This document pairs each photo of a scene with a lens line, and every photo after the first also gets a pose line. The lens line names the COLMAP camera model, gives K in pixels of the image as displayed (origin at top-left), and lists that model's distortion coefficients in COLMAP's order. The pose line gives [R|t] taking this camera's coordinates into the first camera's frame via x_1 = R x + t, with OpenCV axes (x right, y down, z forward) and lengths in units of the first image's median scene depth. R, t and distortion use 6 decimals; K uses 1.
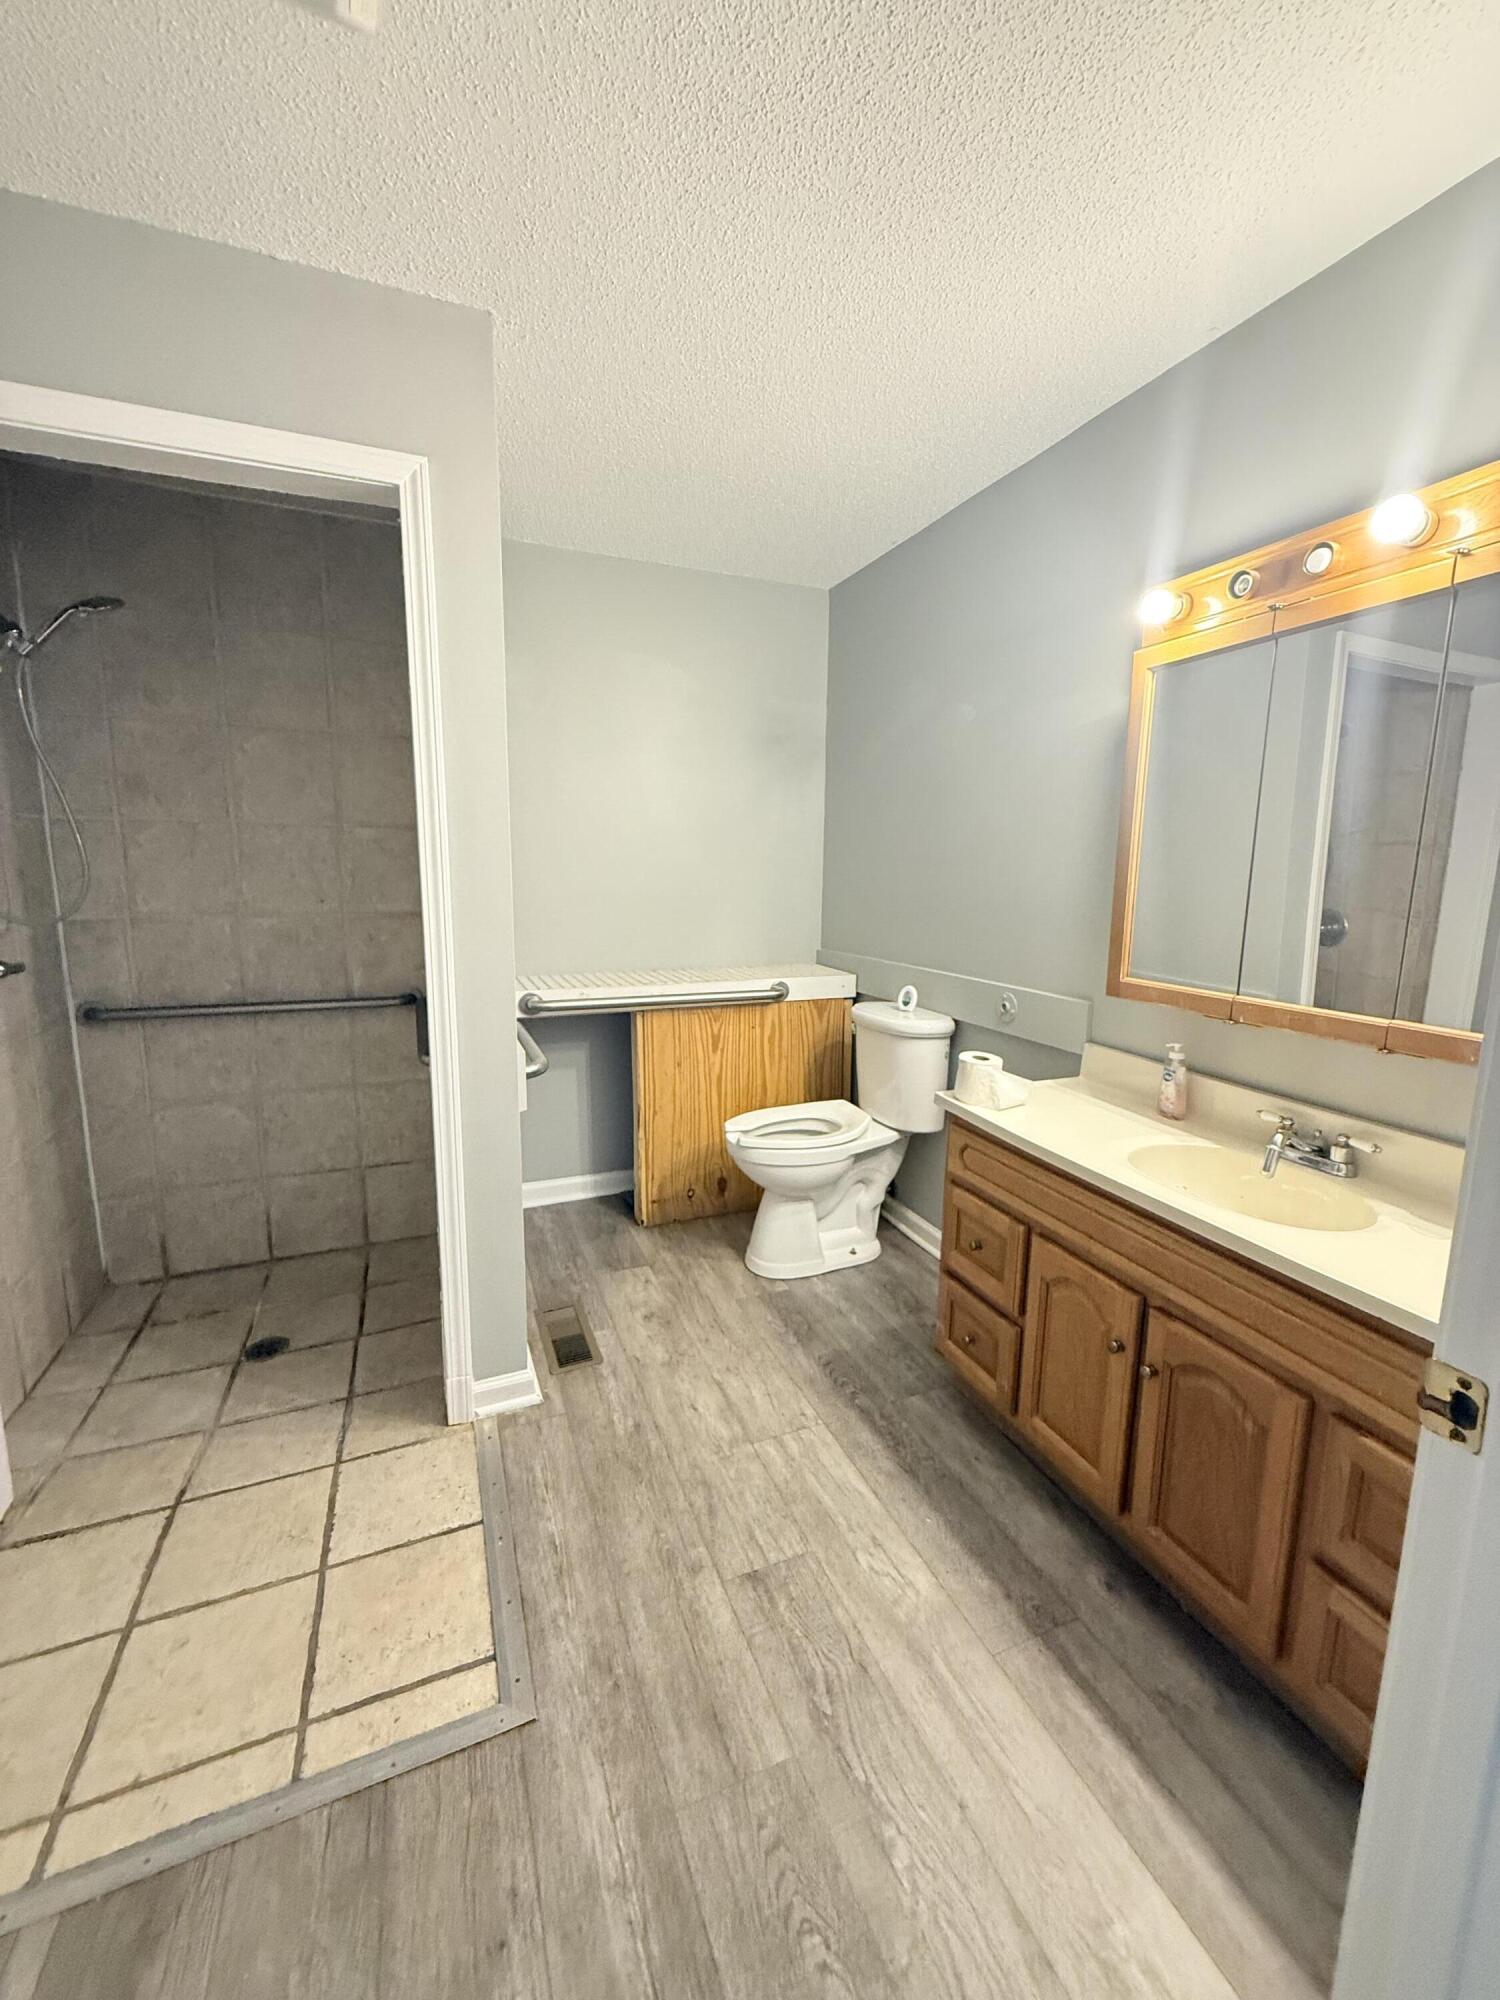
lens RADIAL K [[796.4, 0, 752.2], [0, 796.4, 993.7], [0, 0, 1]] dist [0.000302, 0.000113]
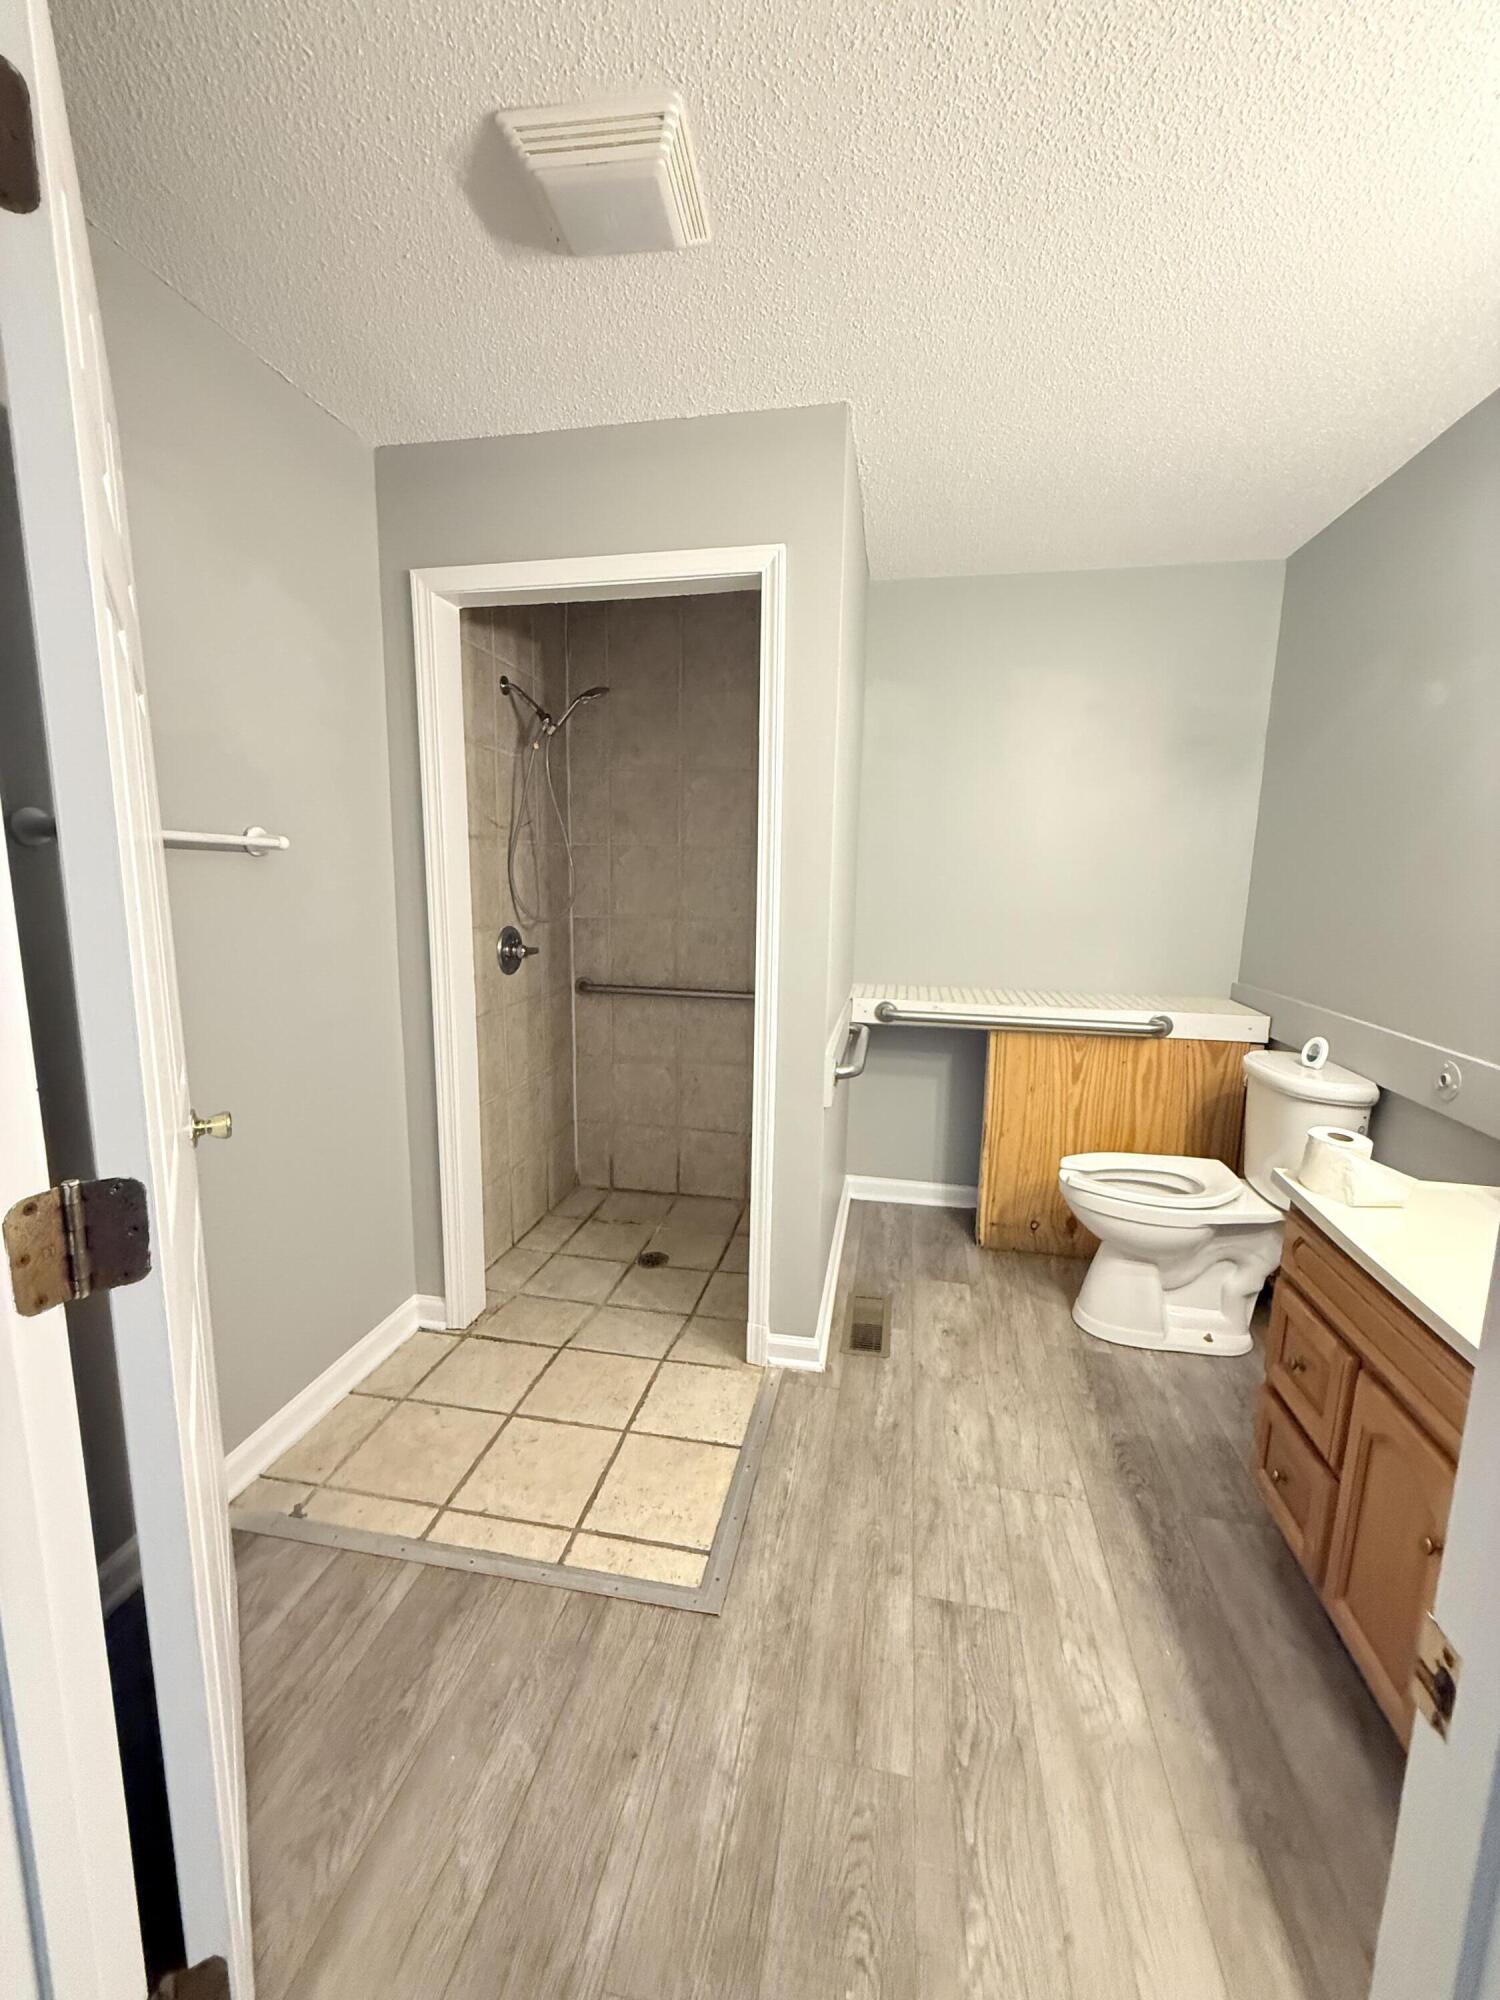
lens RADIAL K [[796.4, 0, 752.2], [0, 796.4, 993.7], [0, 0, 1]] dist [0.000302, 0.000113]
pose [[0.834207, 0.089871, -0.544079, 0.209884], [-0.093921, 0.995370, 0.020412, -0.022456], [0.543395, 0.034073, 0.838786, 0.003626]]
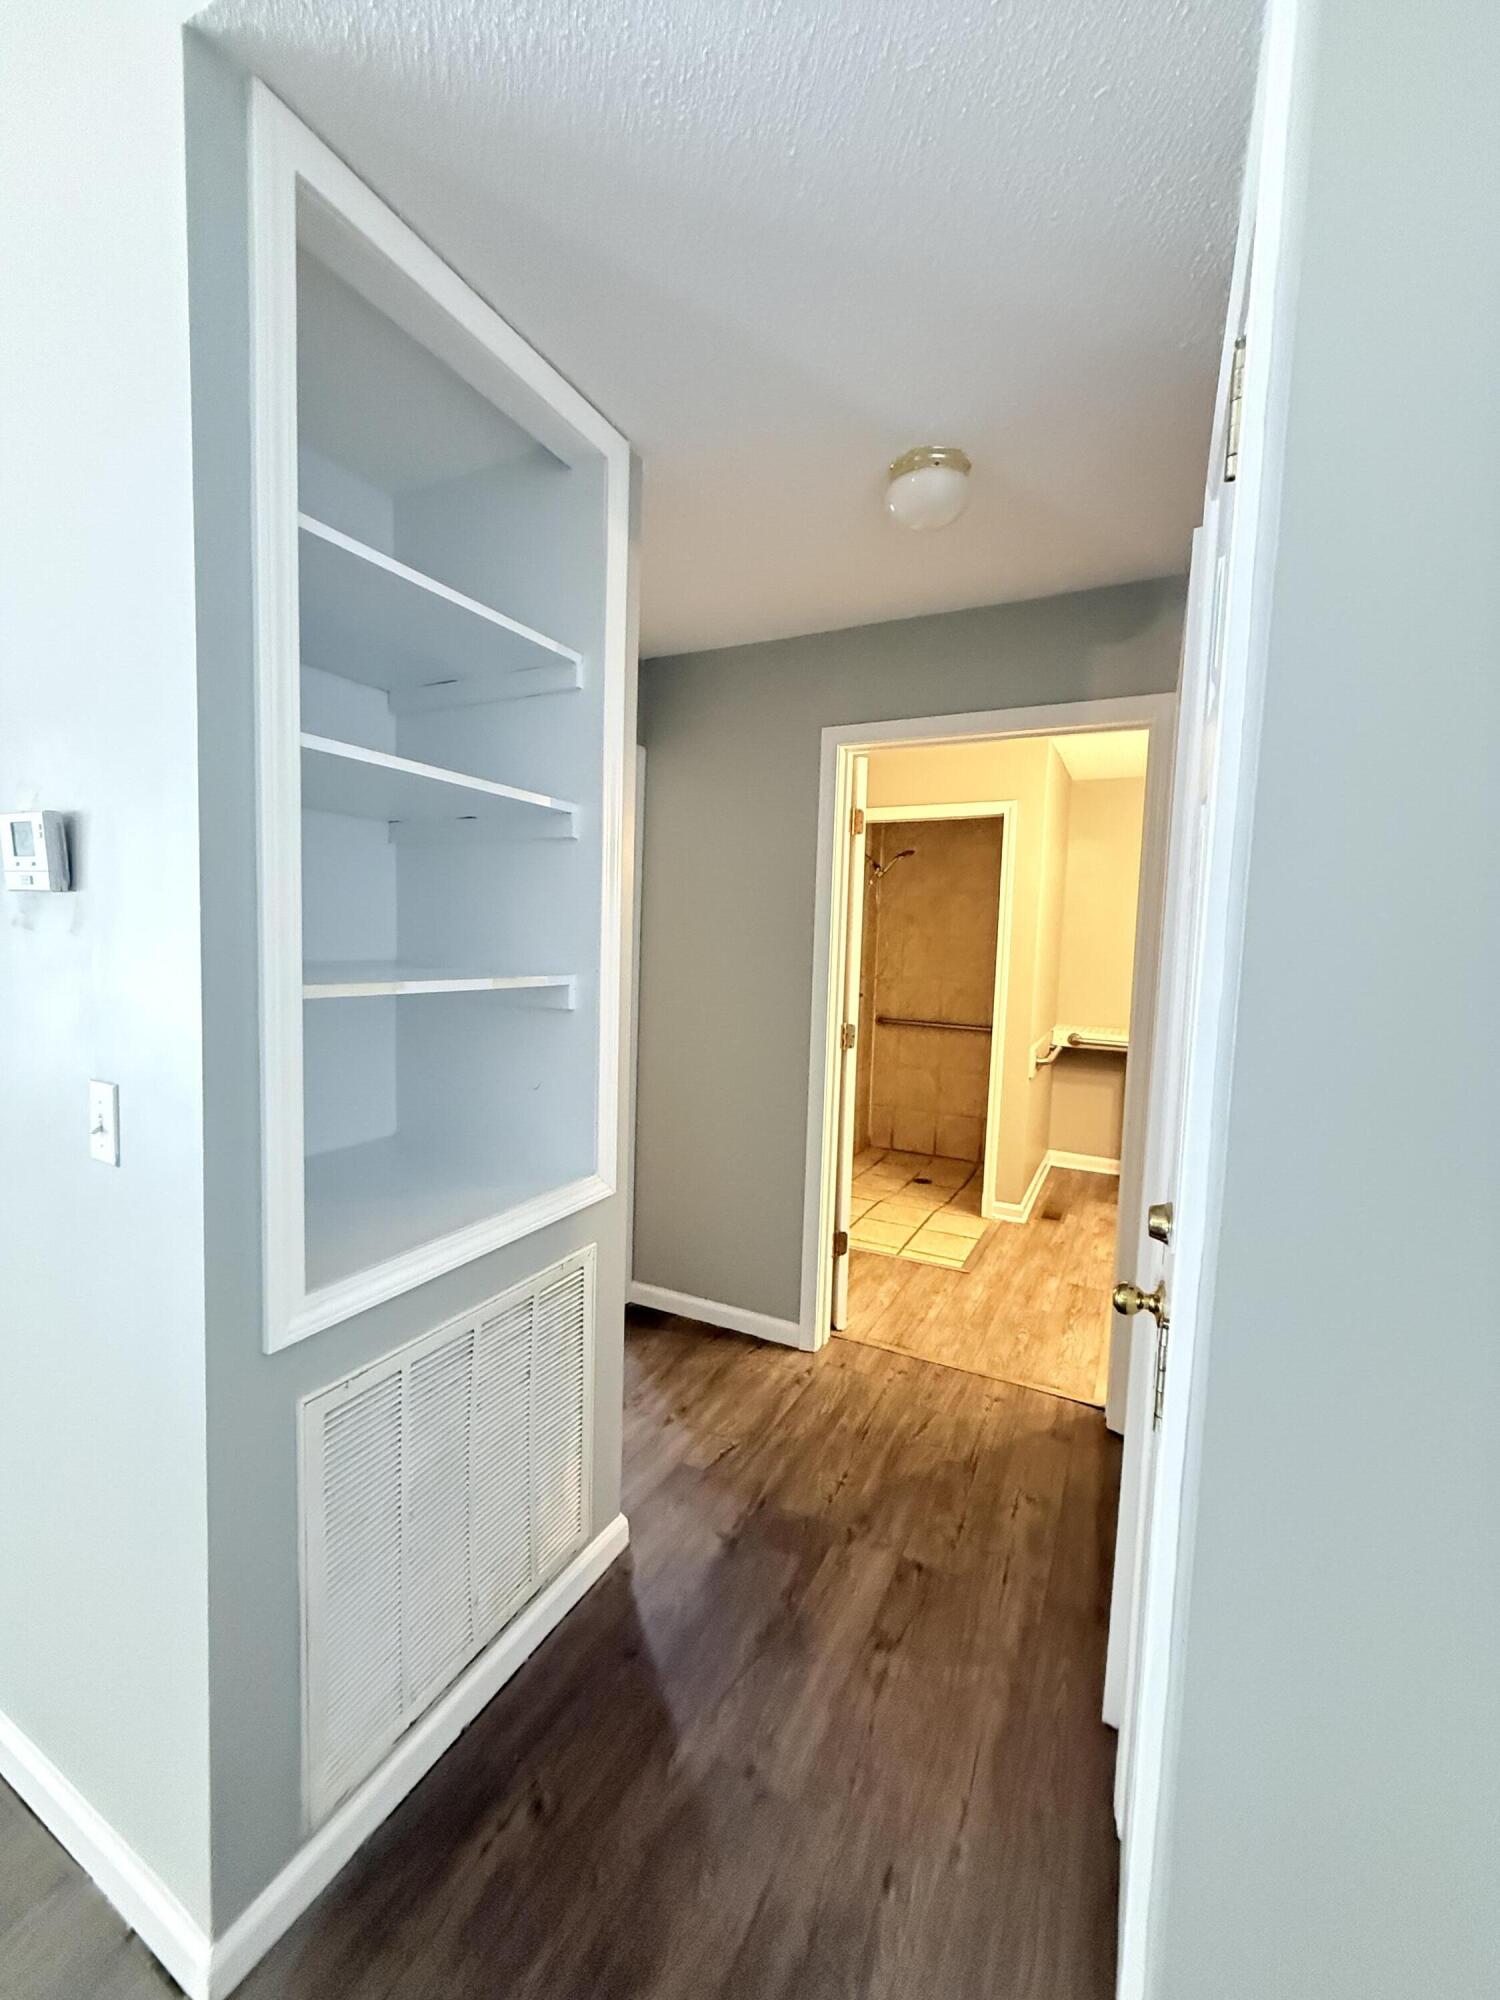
lens RADIAL K [[796.4, 0, 752.2], [0, 796.4, 993.7], [0, 0, 1]] dist [0.000302, 0.000113]
pose [[0.648179, 0.068139, -0.758433, 0.799949], [-0.144459, 0.988905, -0.034614, 0.103773], [0.747660, 0.131999, 0.650831, -0.936175]]
